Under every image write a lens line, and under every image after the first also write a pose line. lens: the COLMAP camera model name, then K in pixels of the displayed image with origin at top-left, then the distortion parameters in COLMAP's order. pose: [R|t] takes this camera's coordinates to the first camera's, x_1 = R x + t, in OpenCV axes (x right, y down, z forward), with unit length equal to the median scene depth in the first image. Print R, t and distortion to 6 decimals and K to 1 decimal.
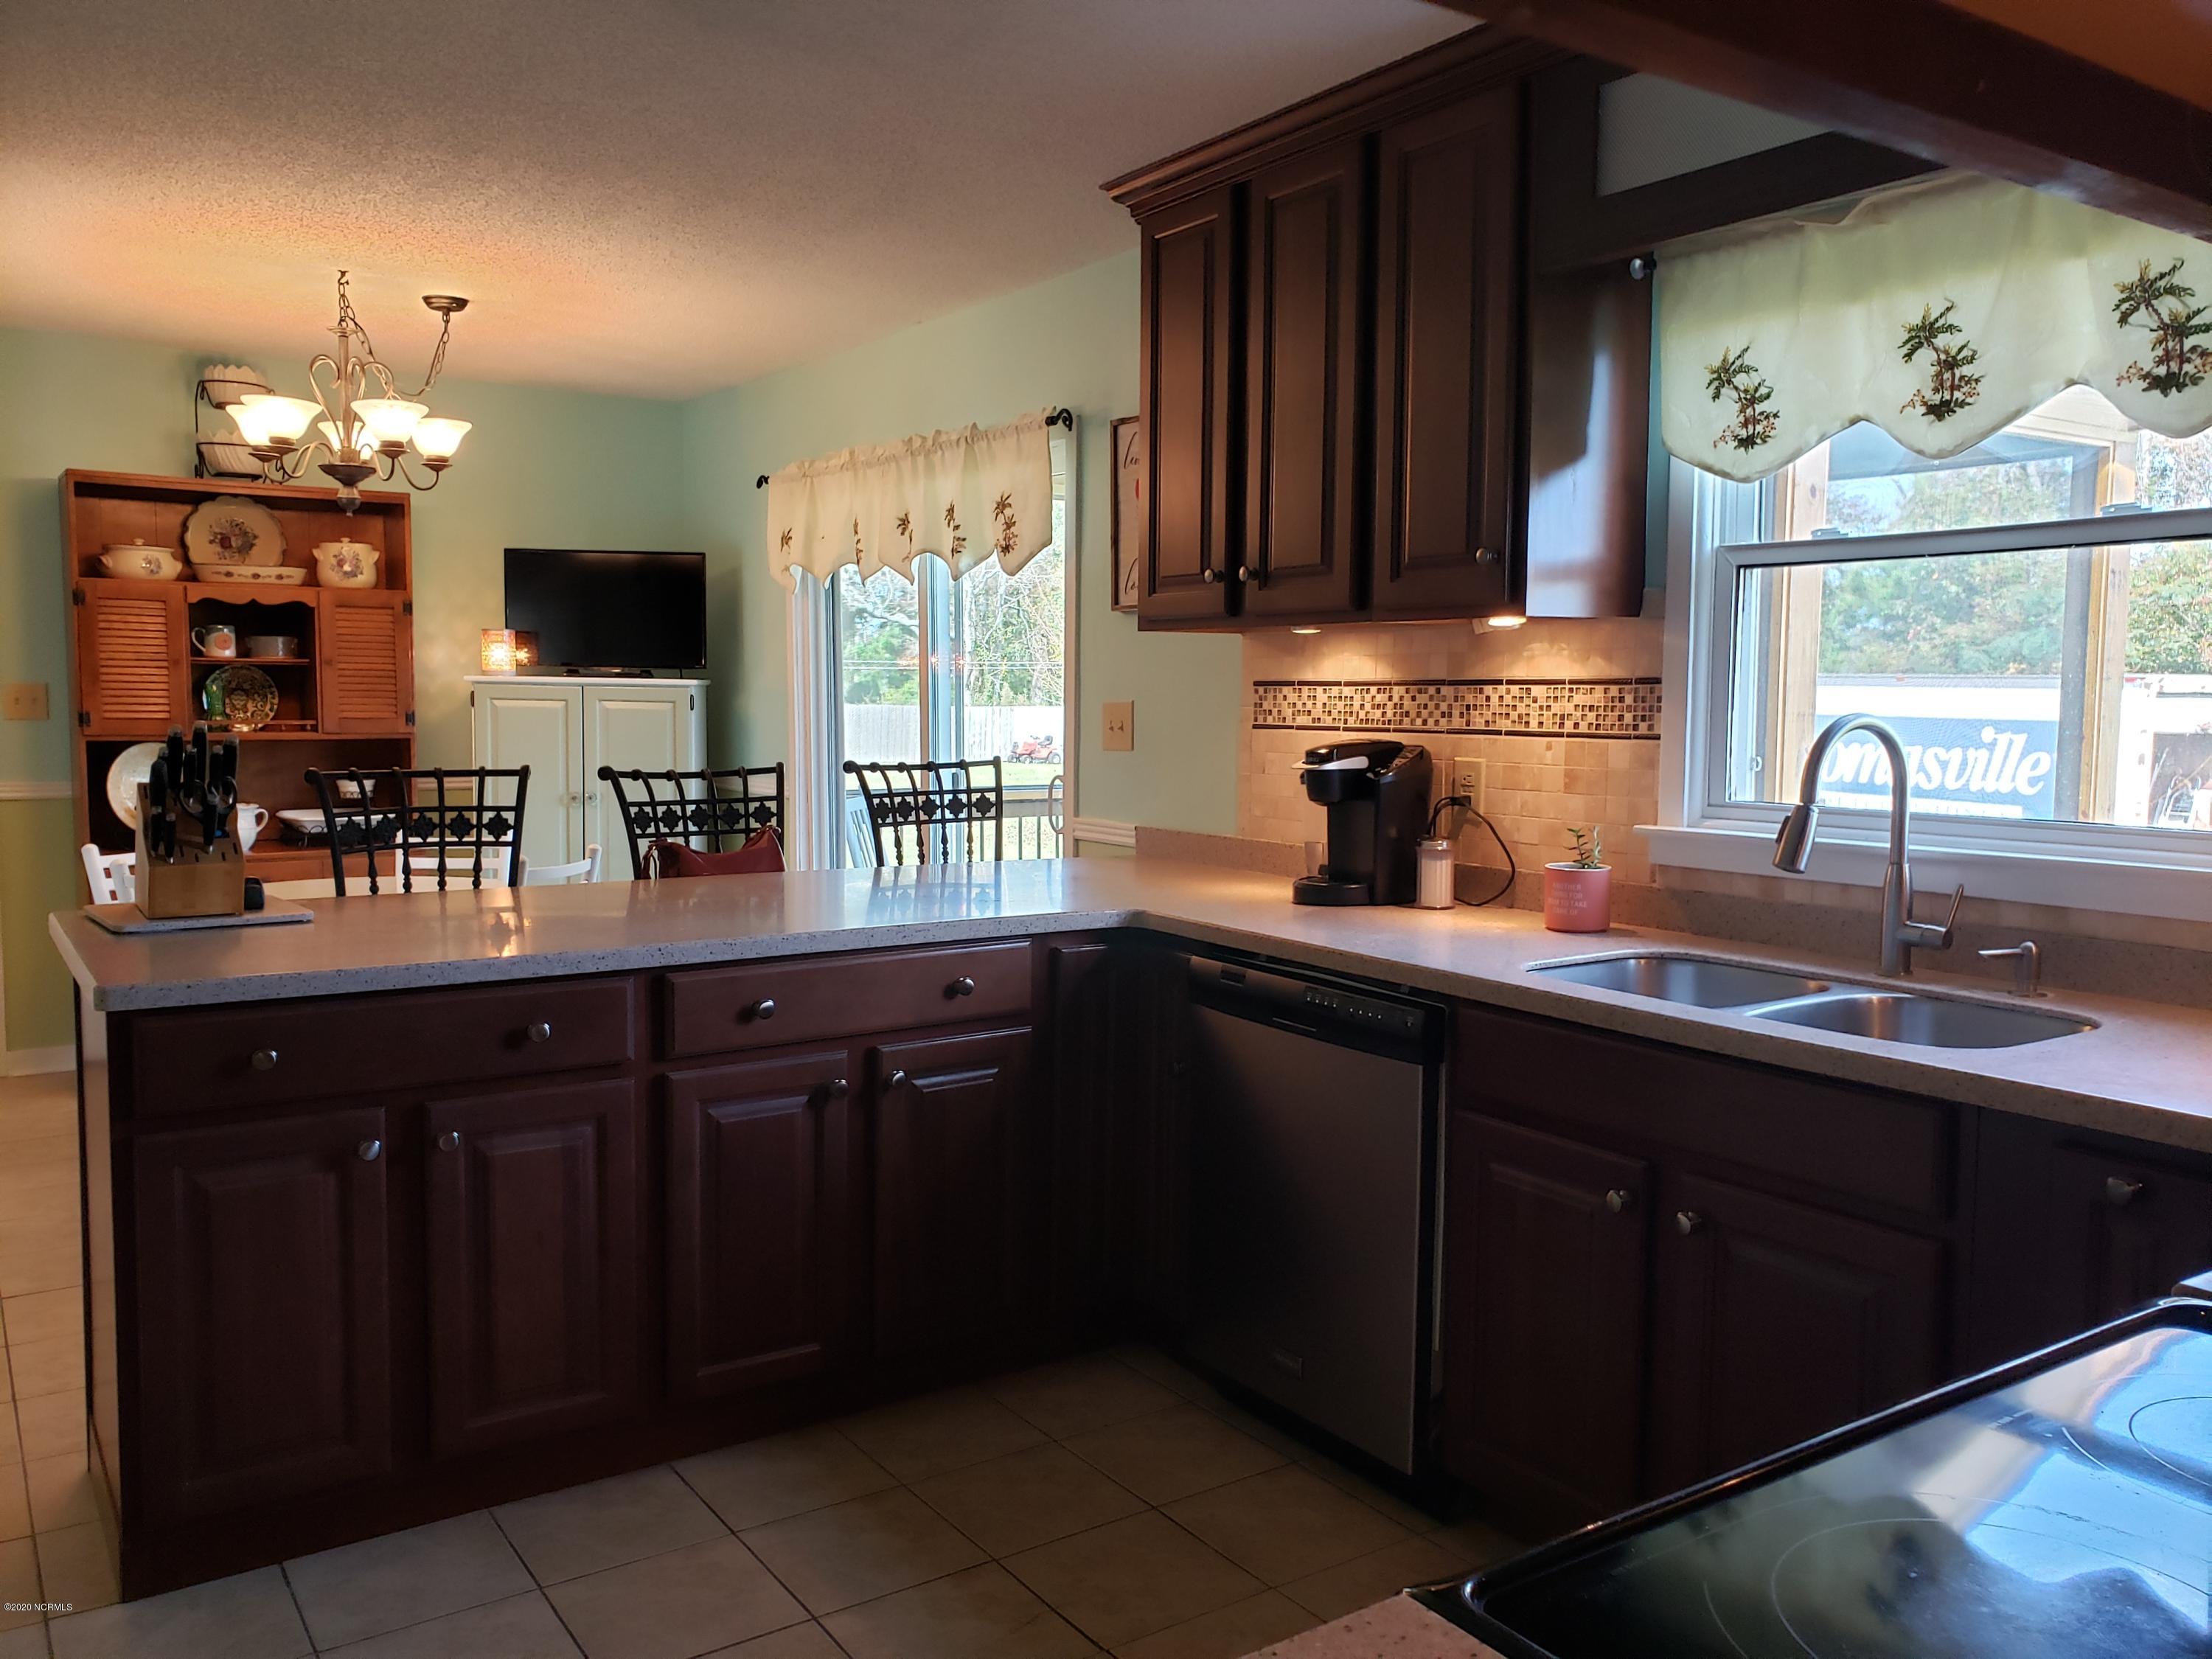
lens RADIAL K [[1715.8, 0, 1106.4], [0, 1715.8, 825.5], [0, 0, 1]] dist [0.040834, -0.026390]
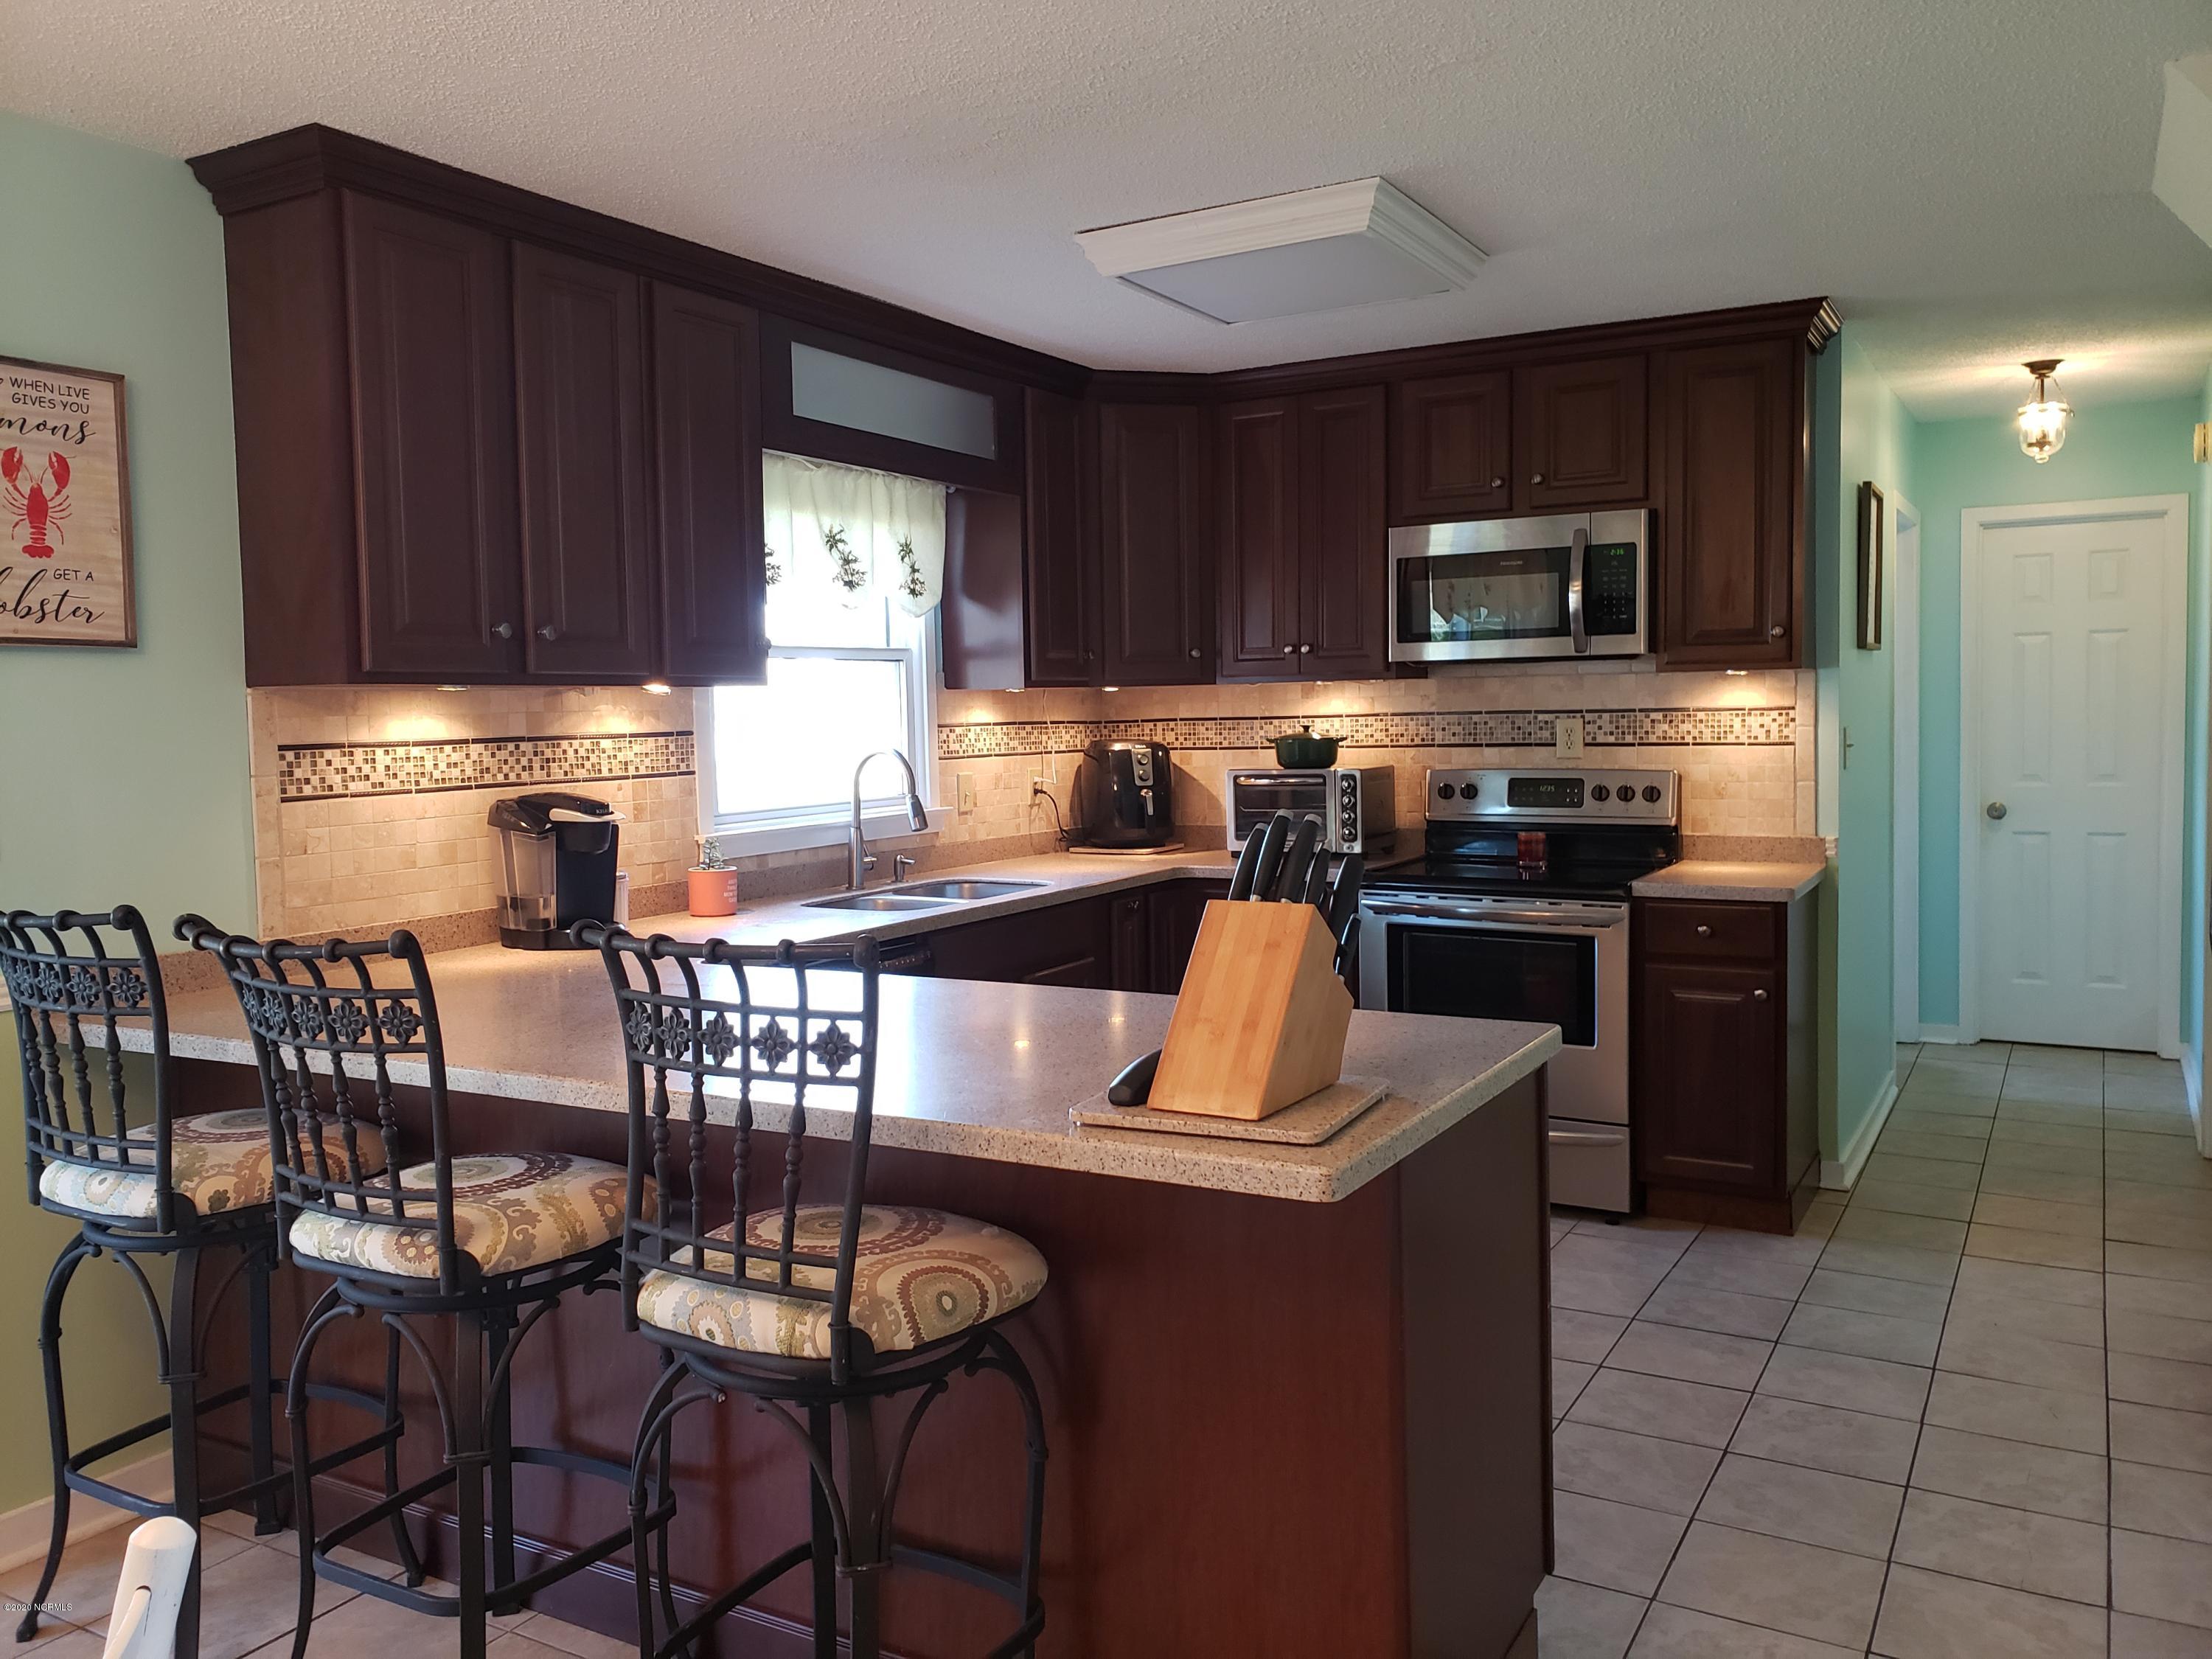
lens RADIAL K [[1715.8, 0, 1103.3], [0, 1715.8, 824.7], [0, 0, 1]] dist [0.040834, -0.026390]
pose [[-0.442446, -0.054993, 0.895107, -0.941839], [0.091203, 0.990184, 0.105915, -0.110446], [-0.892145, 0.128499, -0.433088, 1.138044]]
